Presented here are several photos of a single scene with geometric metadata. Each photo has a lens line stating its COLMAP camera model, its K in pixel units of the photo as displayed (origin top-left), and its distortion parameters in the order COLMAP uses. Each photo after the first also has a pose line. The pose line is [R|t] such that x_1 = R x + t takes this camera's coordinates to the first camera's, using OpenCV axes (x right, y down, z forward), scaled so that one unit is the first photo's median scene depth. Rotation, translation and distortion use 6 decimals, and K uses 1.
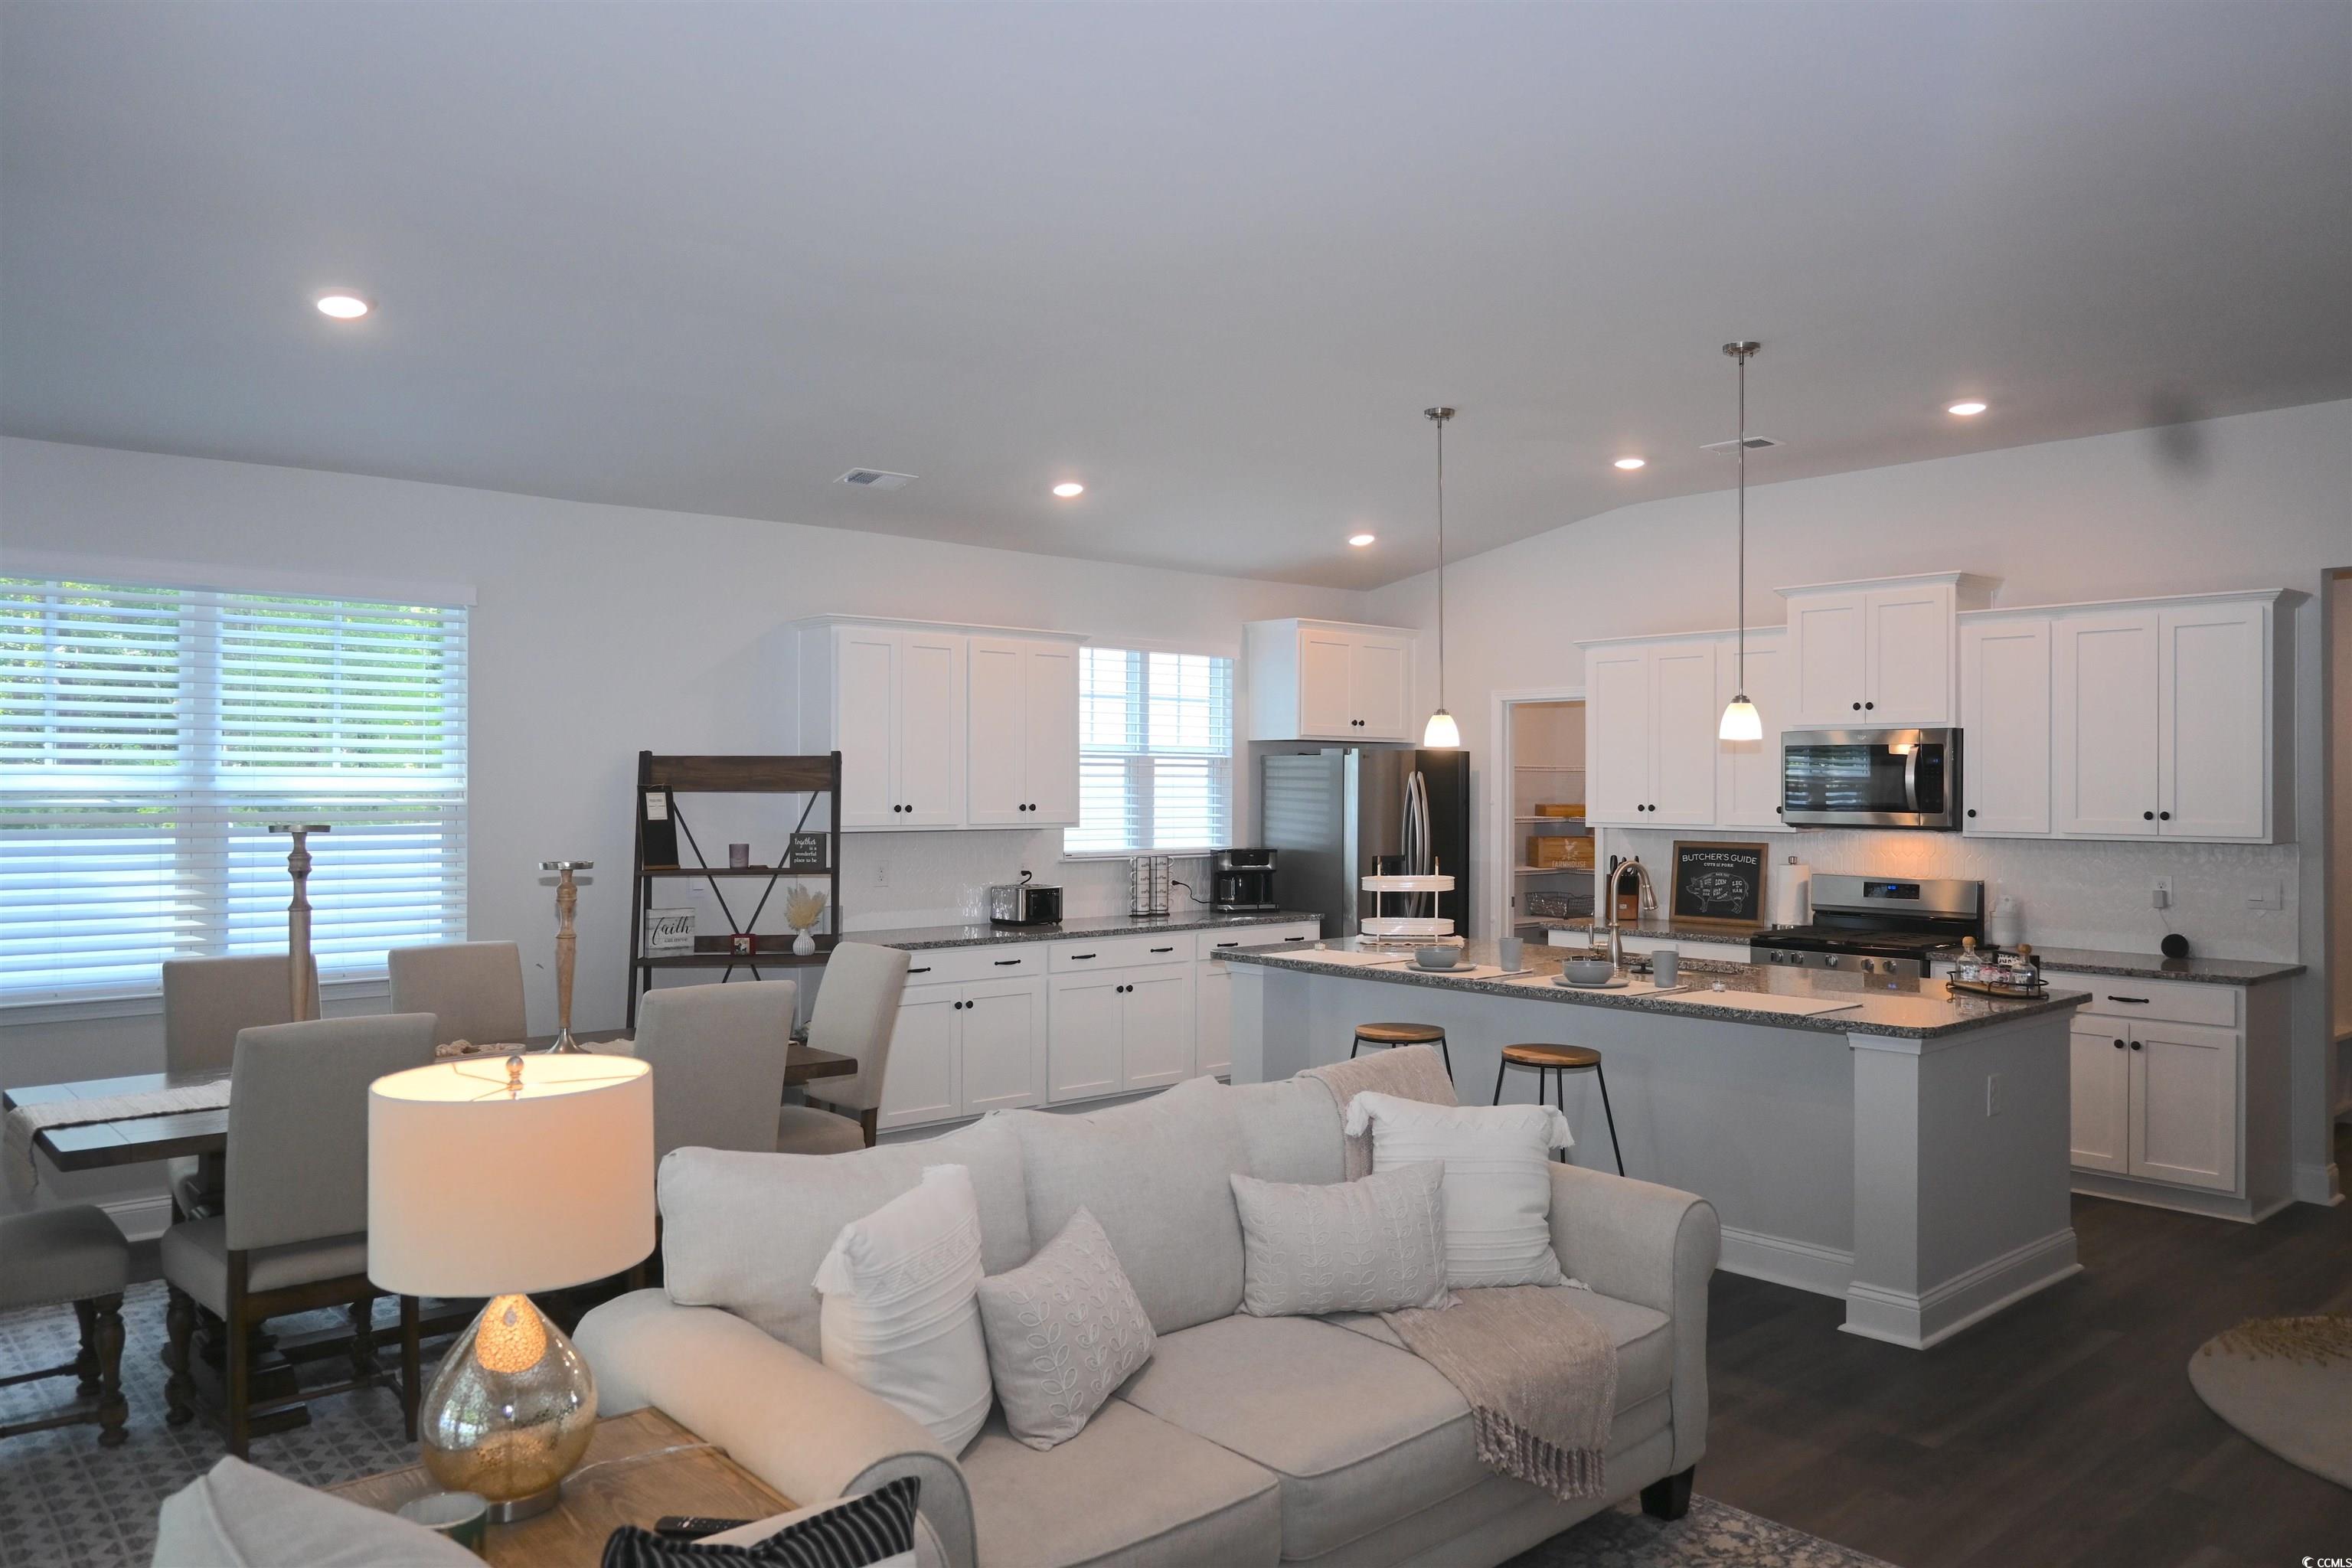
lens RADIAL K [[1656.8, 0, 1185.3], [0, 1656.8, 781.0], [0, 0, 1]] dist [-0.005067, -0.000056]
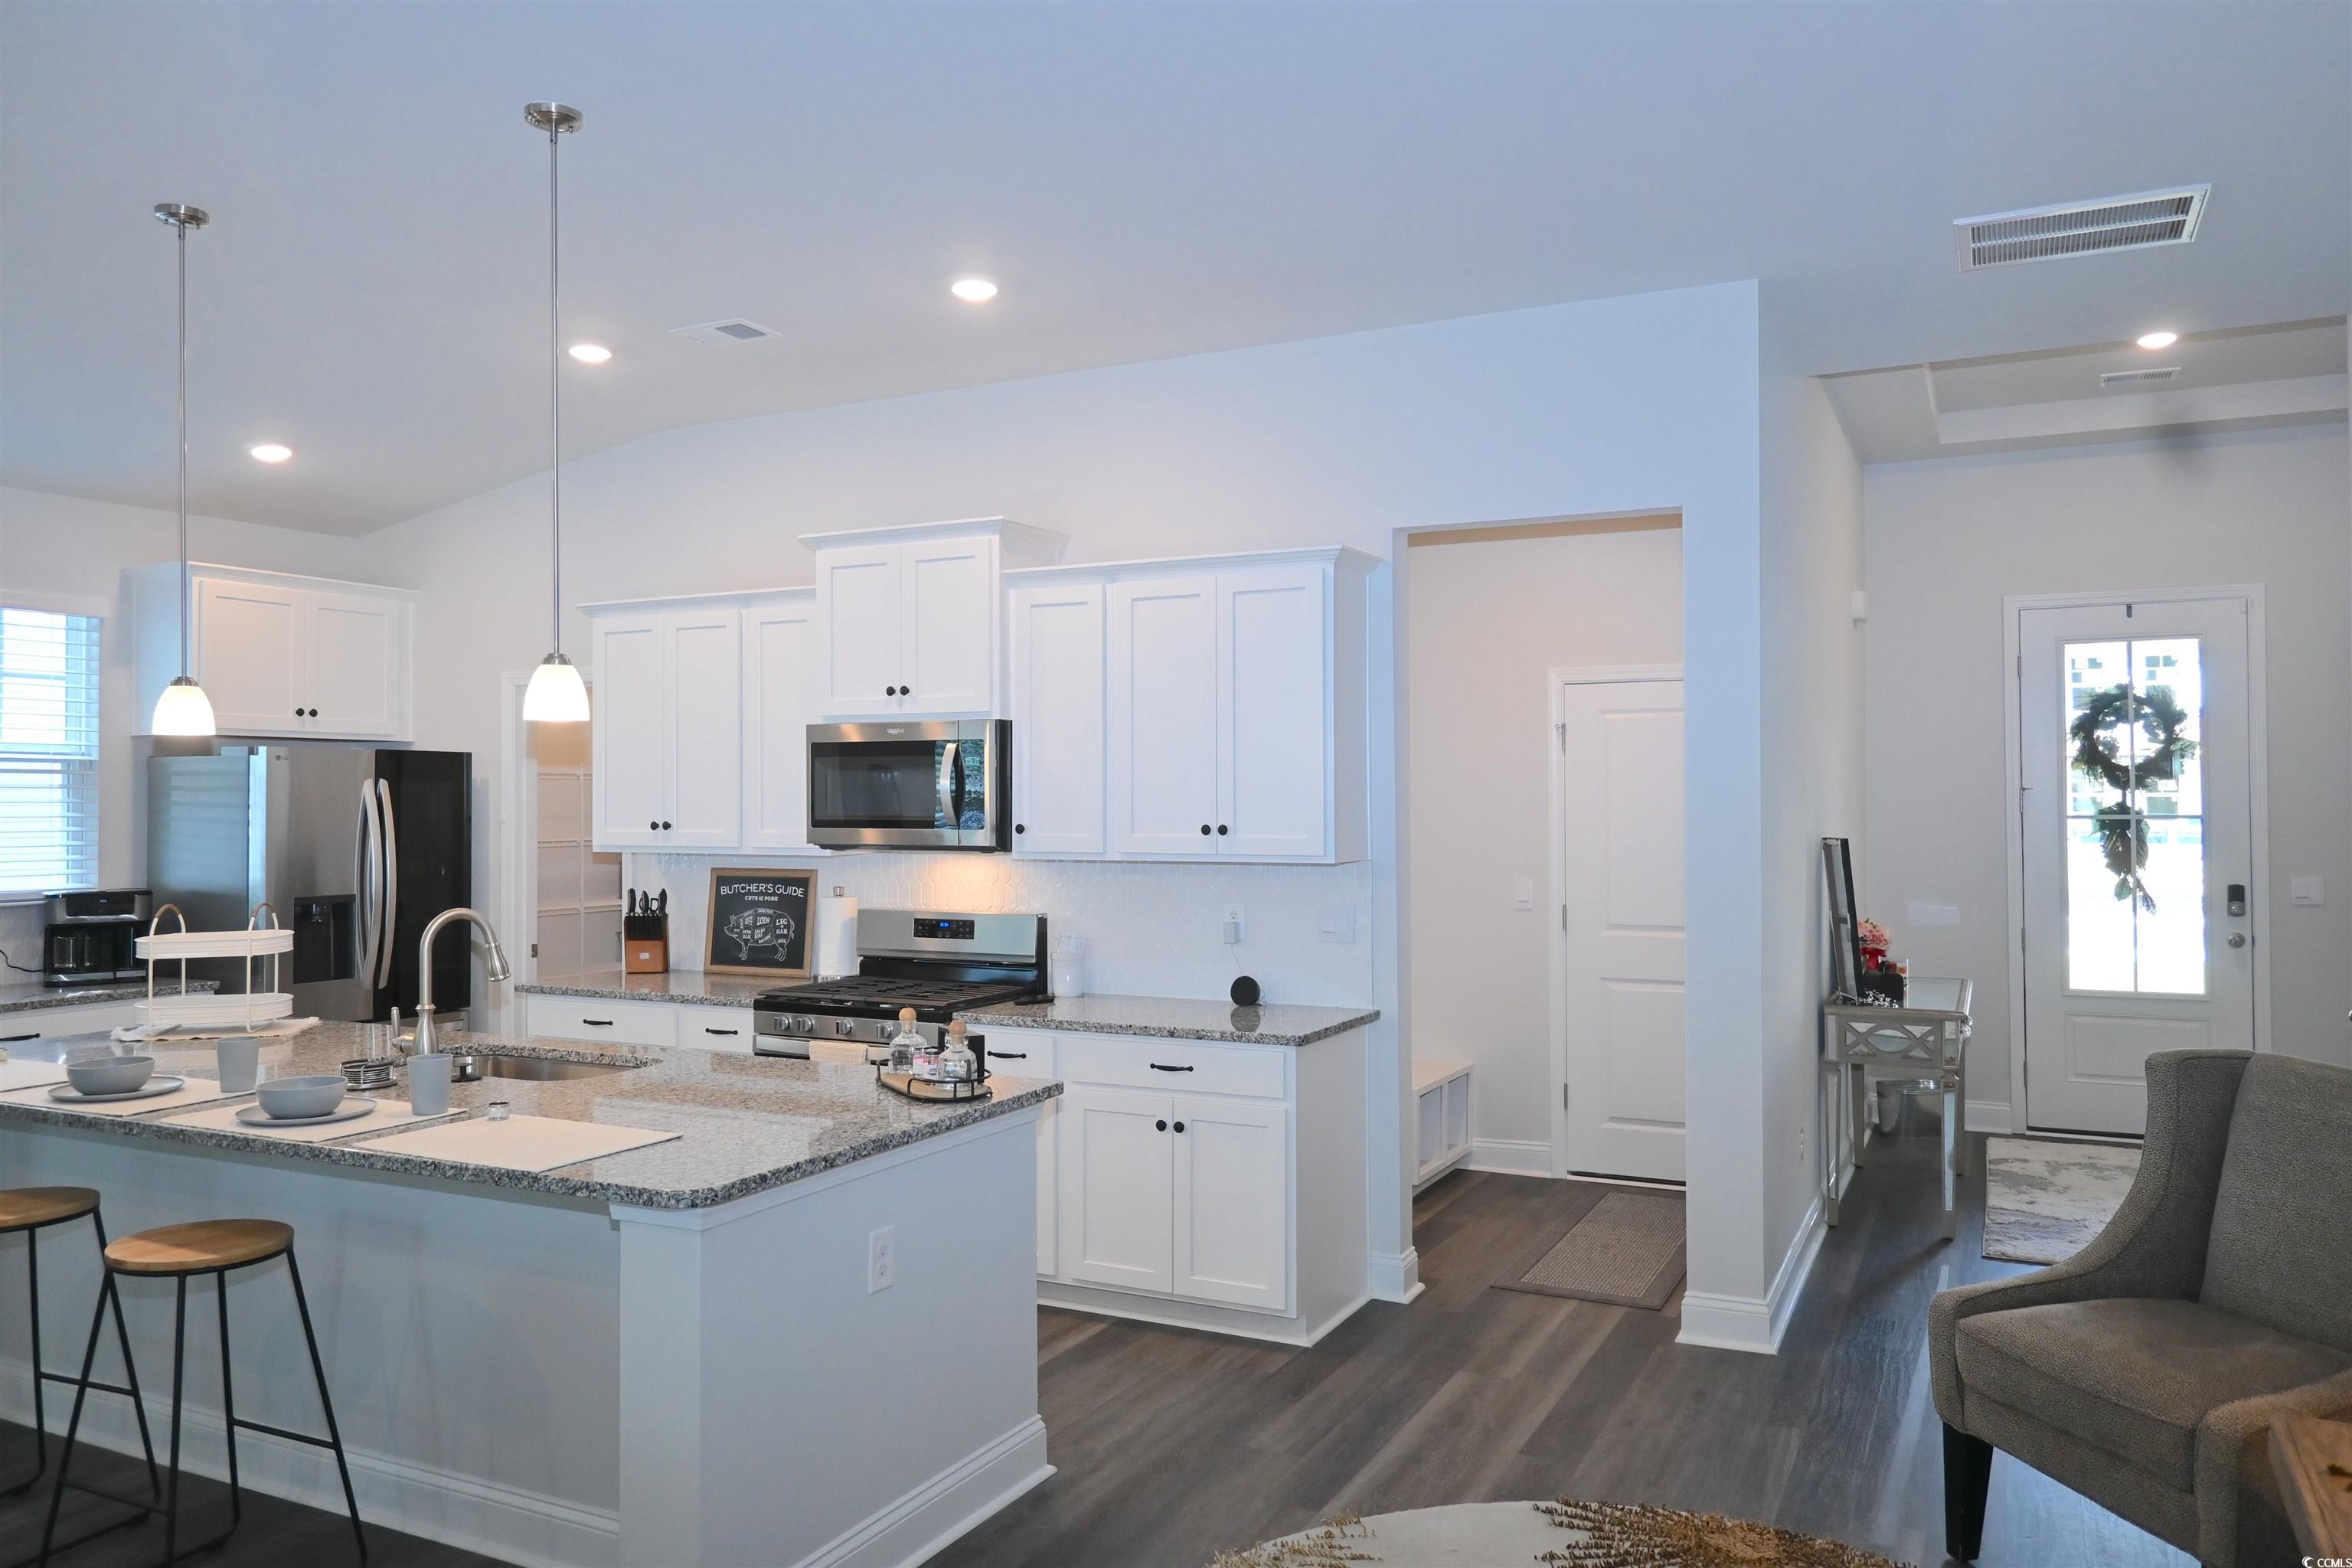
lens RADIAL K [[1656.8, 0, 1185.3], [0, 1656.8, 781.0], [0, 0, 1]] dist [-0.005067, -0.000056]
pose [[0.928553, -0.001068, 0.371199, 0.259324], [0.004517, 0.999954, -0.008422, 0.003841], [-0.371173, 0.009497, 0.928515, 0.247588]]
